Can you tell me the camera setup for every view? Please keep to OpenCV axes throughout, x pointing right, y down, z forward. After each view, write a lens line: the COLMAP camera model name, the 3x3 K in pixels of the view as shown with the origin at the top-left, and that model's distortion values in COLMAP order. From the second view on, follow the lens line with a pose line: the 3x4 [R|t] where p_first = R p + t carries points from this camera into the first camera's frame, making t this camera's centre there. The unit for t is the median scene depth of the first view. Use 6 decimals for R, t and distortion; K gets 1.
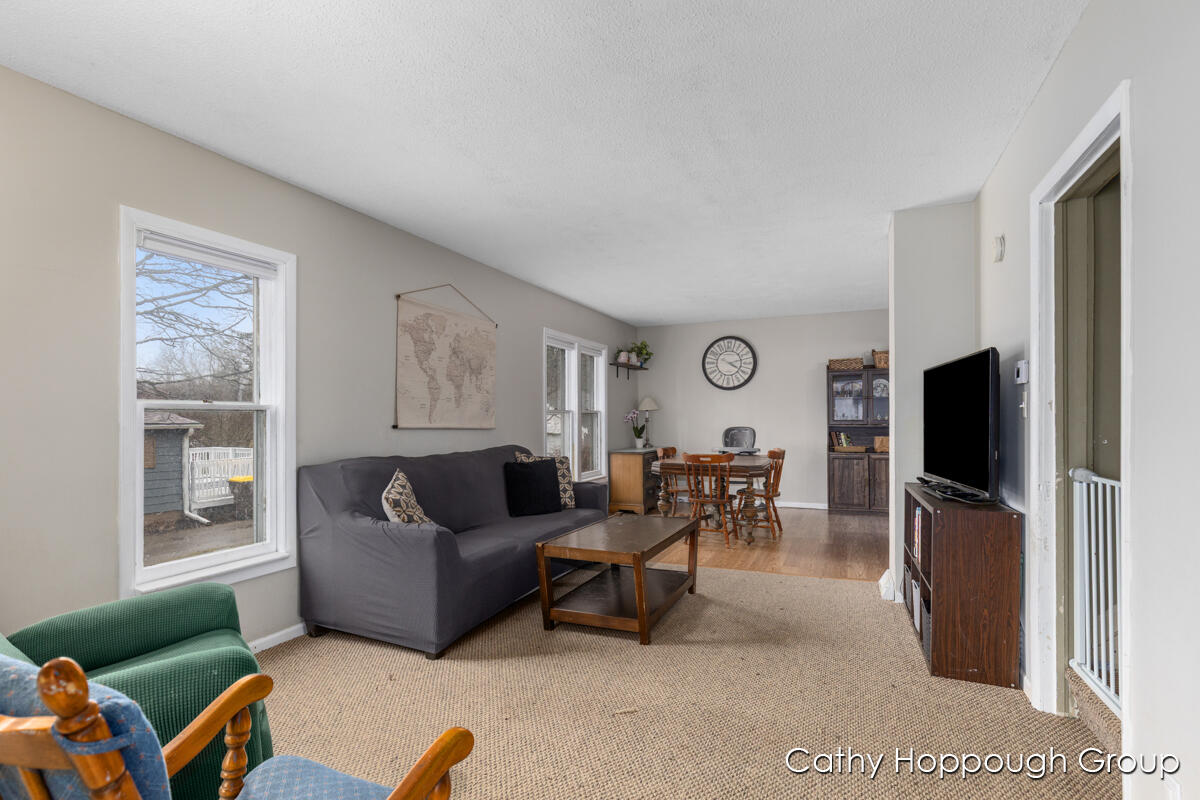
lens RADIAL K [[566.5, 0, 600.0], [0, 566.5, 411.4], [0, 0, 1]] dist [-0.000502, -0.000011]
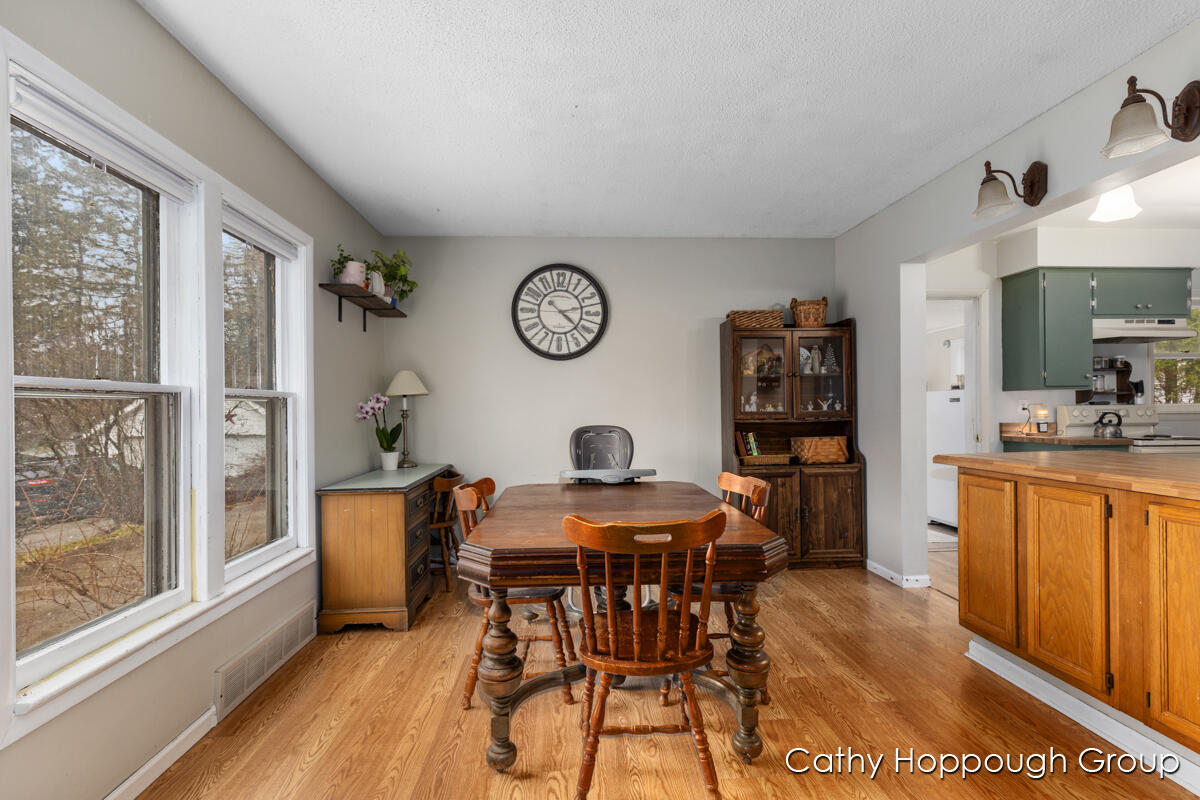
lens RADIAL K [[539.9, 0, 599.8], [0, 539.9, 405.7], [0, 0, 1]] dist [0.005353, 0.000386]
pose [[0.889331, -0.002778, 0.457255, 0.017140], [-0.000091, 0.999980, 0.006253, 0.004648], [-0.457264, -0.005602, 0.889314, 0.511076]]
